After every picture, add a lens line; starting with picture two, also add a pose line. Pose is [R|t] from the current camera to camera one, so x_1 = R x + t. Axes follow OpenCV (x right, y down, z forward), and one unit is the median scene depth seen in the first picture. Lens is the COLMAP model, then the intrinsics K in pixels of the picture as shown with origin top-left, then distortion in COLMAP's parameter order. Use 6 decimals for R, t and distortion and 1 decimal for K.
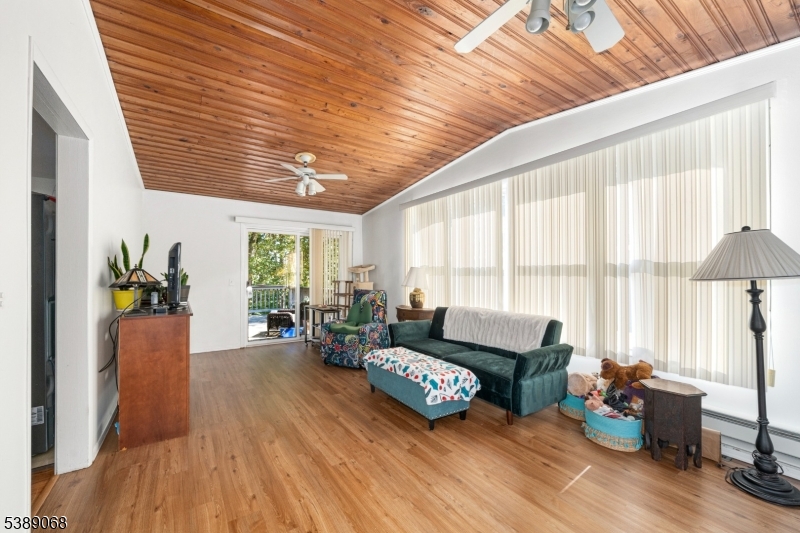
lens RADIAL K [[322.8, 0, 395.6], [0, 322.8, 271.5], [0, 0, 1]] dist [-0.000724, 0.000105]
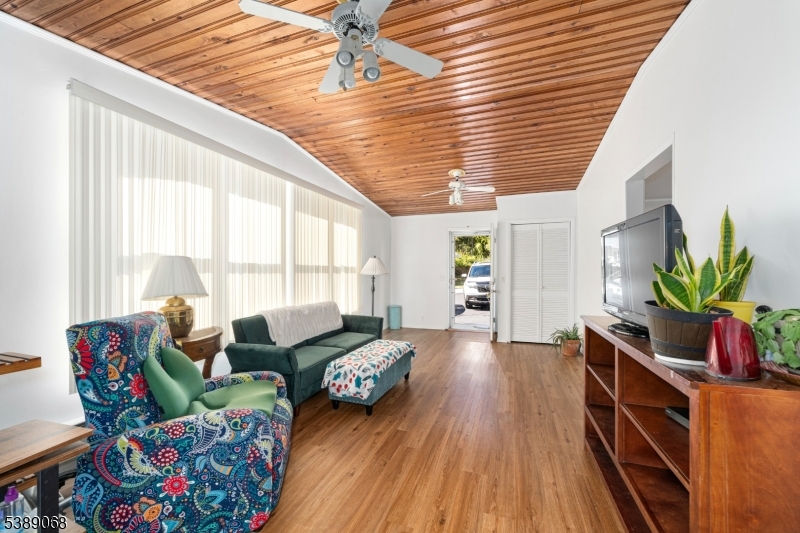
lens RADIAL K [[322.8, 0, 398.0], [0, 322.8, 272.4], [0, 0, 1]] dist [-0.000724, 0.000105]
pose [[-0.601795, 0.003675, 0.798642, -0.884249], [-0.001642, 0.999982, -0.005838, 0.019343], [-0.798649, -0.004825, -0.601778, 1.651415]]
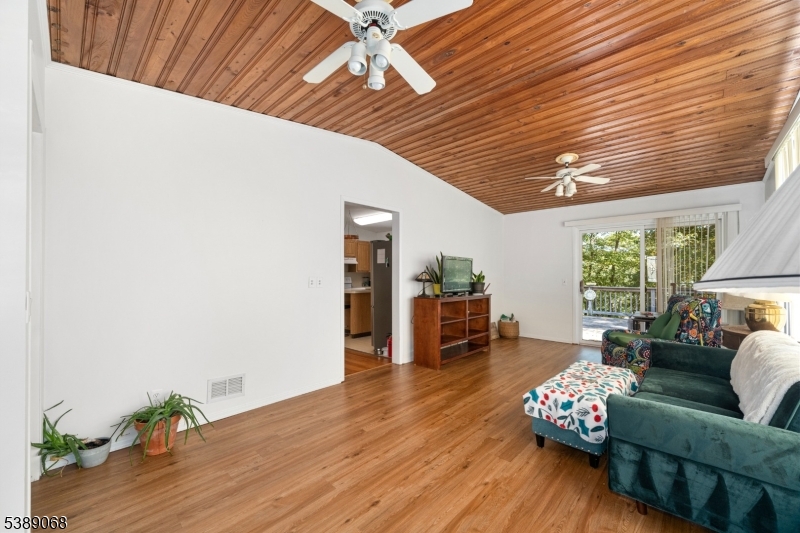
lens RADIAL K [[322.8, 0, 395.2], [0, 322.8, 266.9], [0, 0, 1]] dist [-0.000724, 0.000105]
pose [[0.212675, -0.022158, -0.976872, 0.803424], [0.006842, 0.999752, -0.021187, 0.003838], [0.977099, -0.002177, 0.212773, 0.362969]]
